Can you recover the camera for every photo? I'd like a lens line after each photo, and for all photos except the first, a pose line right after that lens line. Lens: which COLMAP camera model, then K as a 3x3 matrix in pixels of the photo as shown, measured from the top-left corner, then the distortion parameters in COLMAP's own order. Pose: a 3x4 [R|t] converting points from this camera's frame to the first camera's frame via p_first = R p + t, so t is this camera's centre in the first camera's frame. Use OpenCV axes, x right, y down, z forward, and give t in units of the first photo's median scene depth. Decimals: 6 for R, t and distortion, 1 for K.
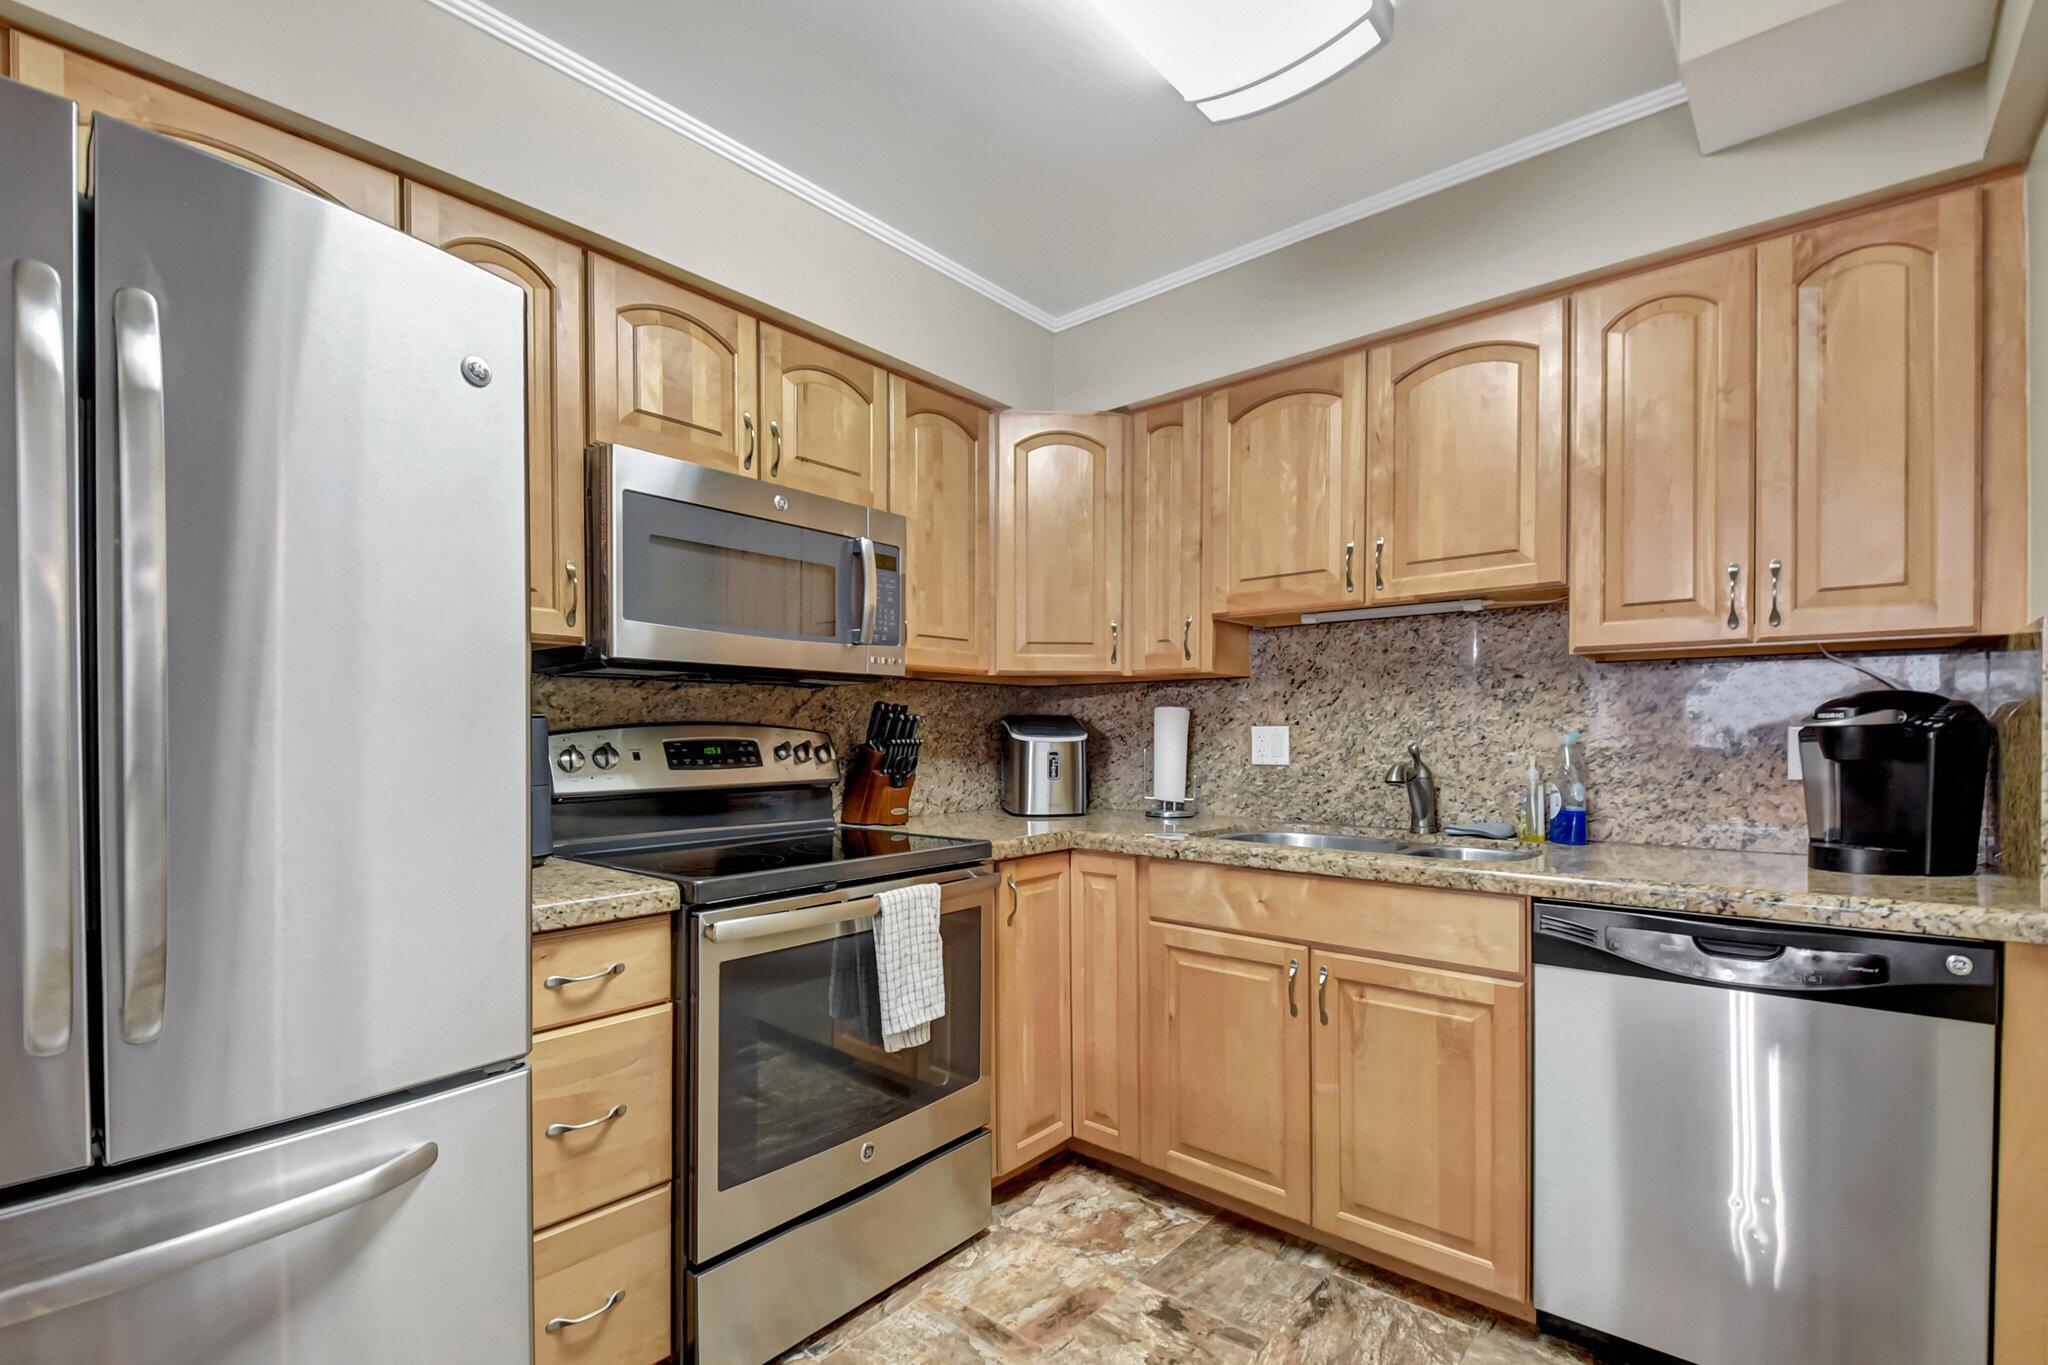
lens RADIAL K [[895.8, 0, 1003.7], [0, 895.8, 743.6], [0, 0, 1]] dist [0.000799, -0.024709]
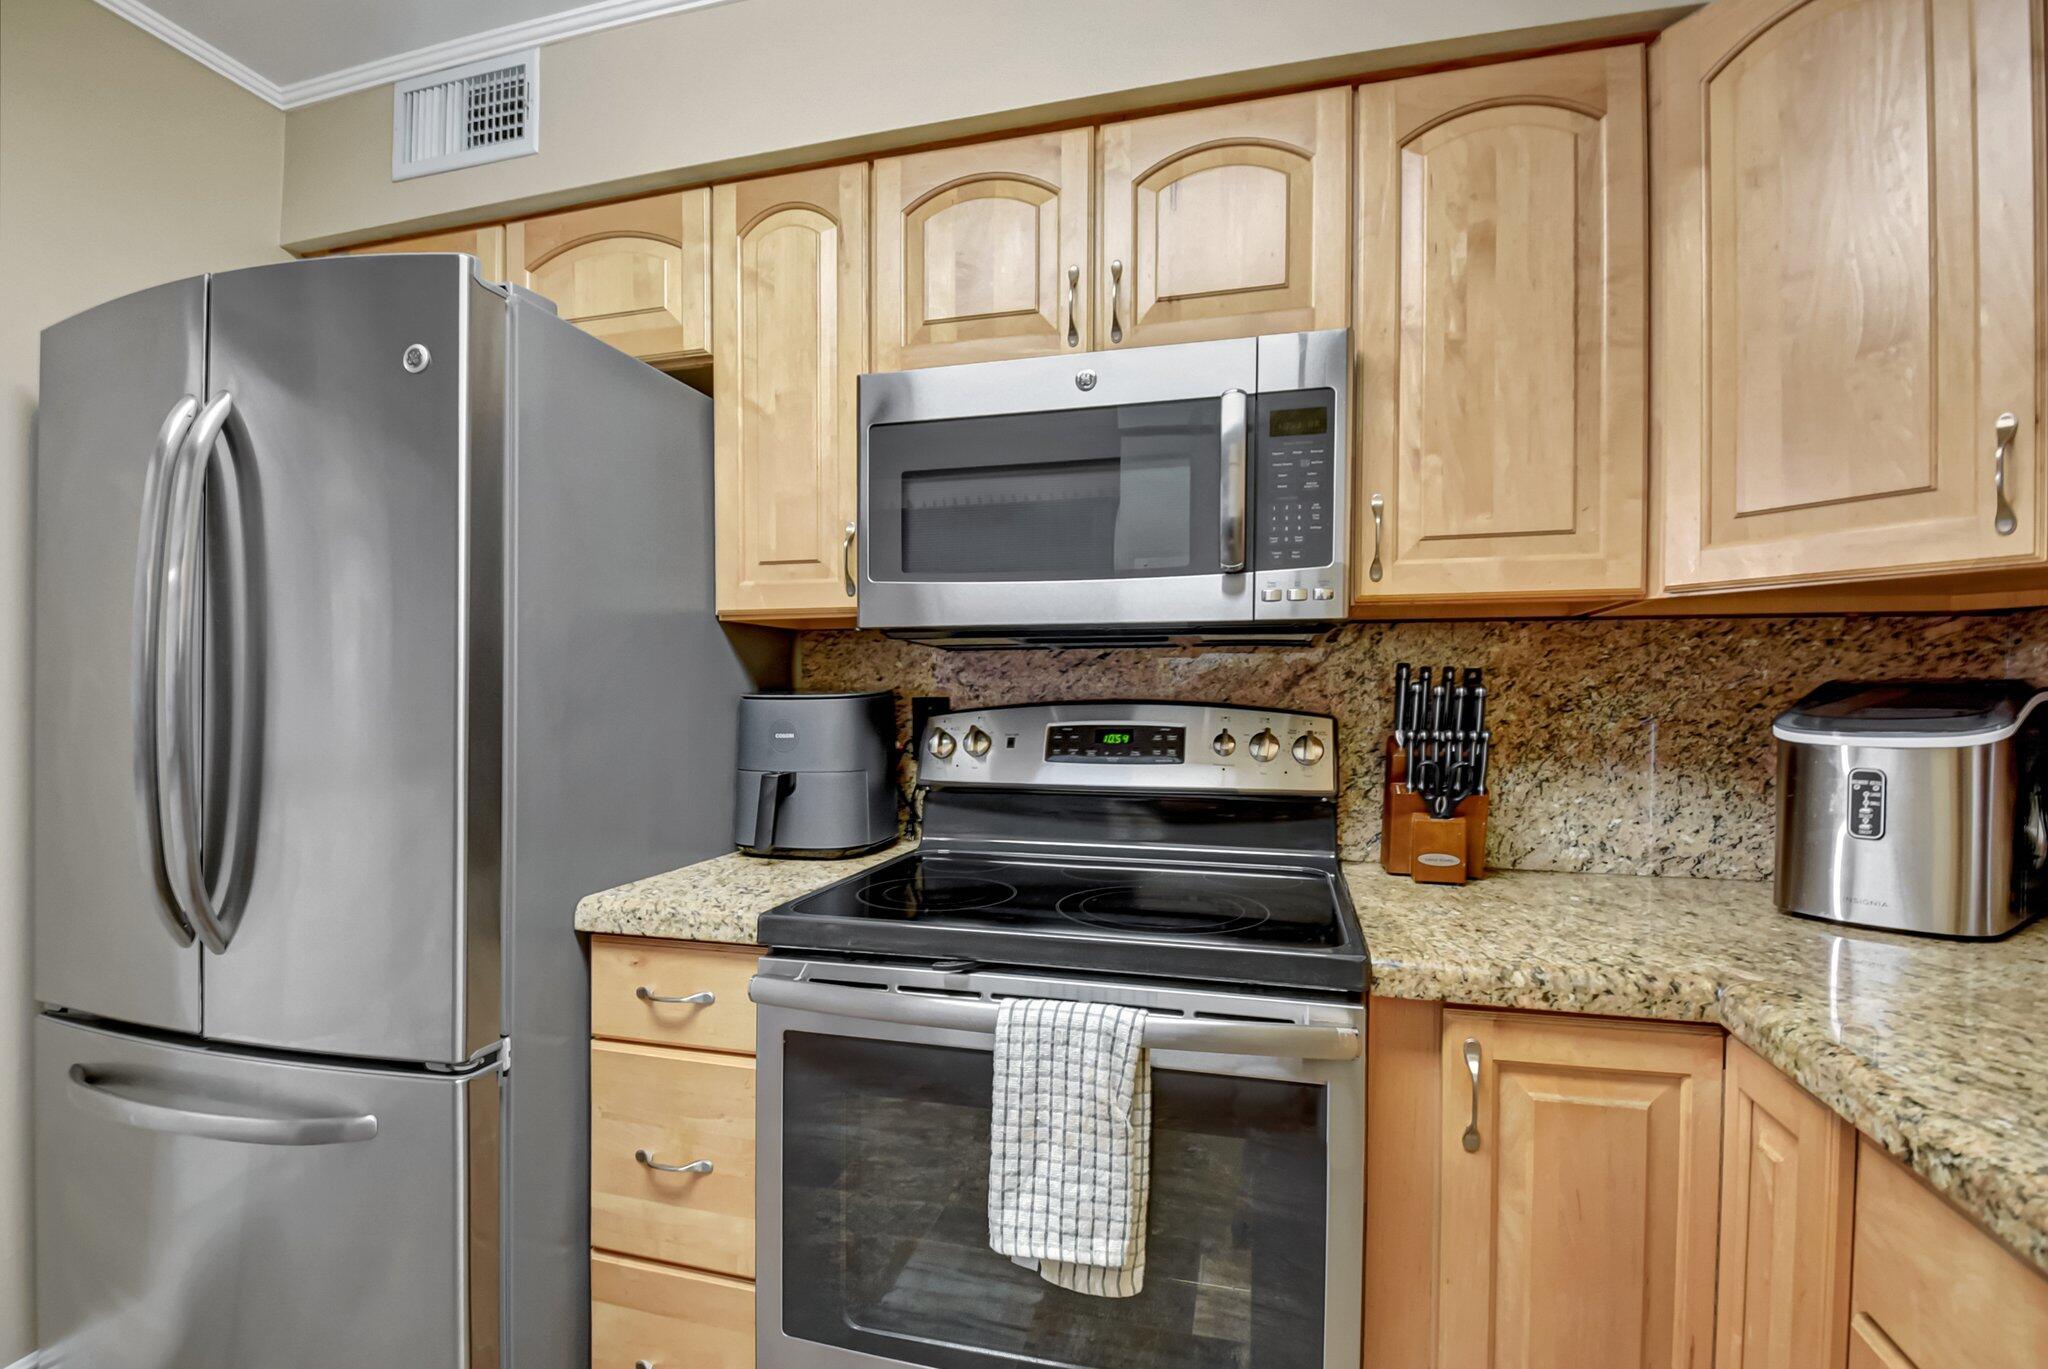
lens RADIAL K [[932.4, 0, 1027.1], [0, 932.4, 699.5], [0, 0, 1]] dist [0.001537, -0.006257]
pose [[0.440782, 0.003618, -0.897607, 0.303911], [-0.012386, 0.999921, -0.002052, -0.020519], [0.897529, 0.012022, 0.440792, 0.541265]]
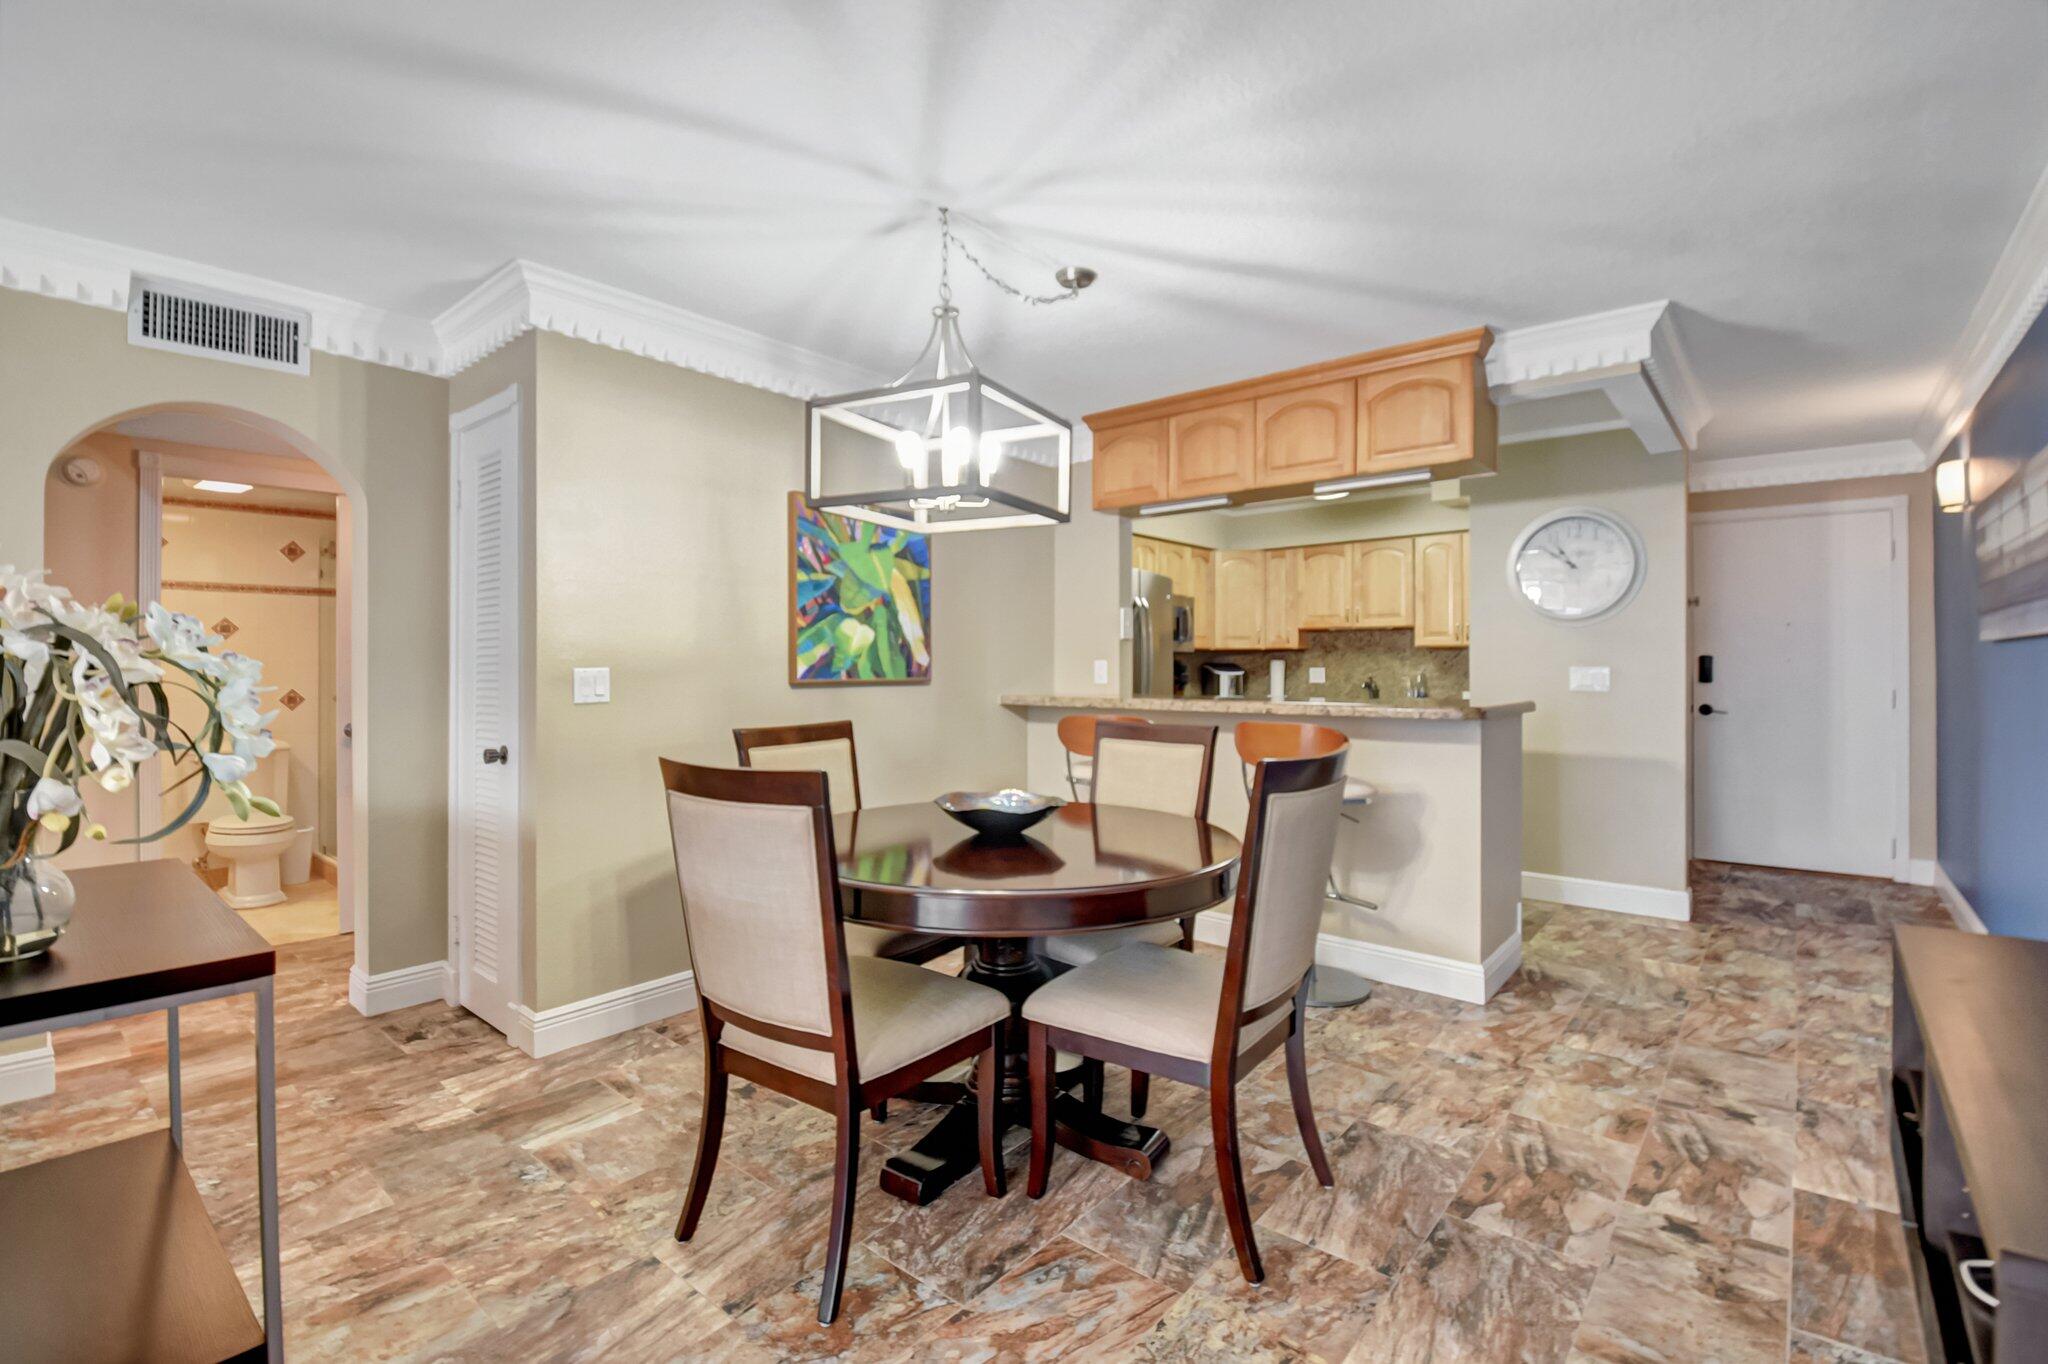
lens RADIAL K [[922.6, 0, 991.0], [0, 922.6, 671.4], [0, 0, 1]] dist [0.000718, -0.025203]
pose [[0.999979, -0.006167, 0.002038, -0.740479], [0.006175, 0.999972, -0.004302, -0.003383], [-0.002012, 0.004314, 0.999989, -1.895092]]
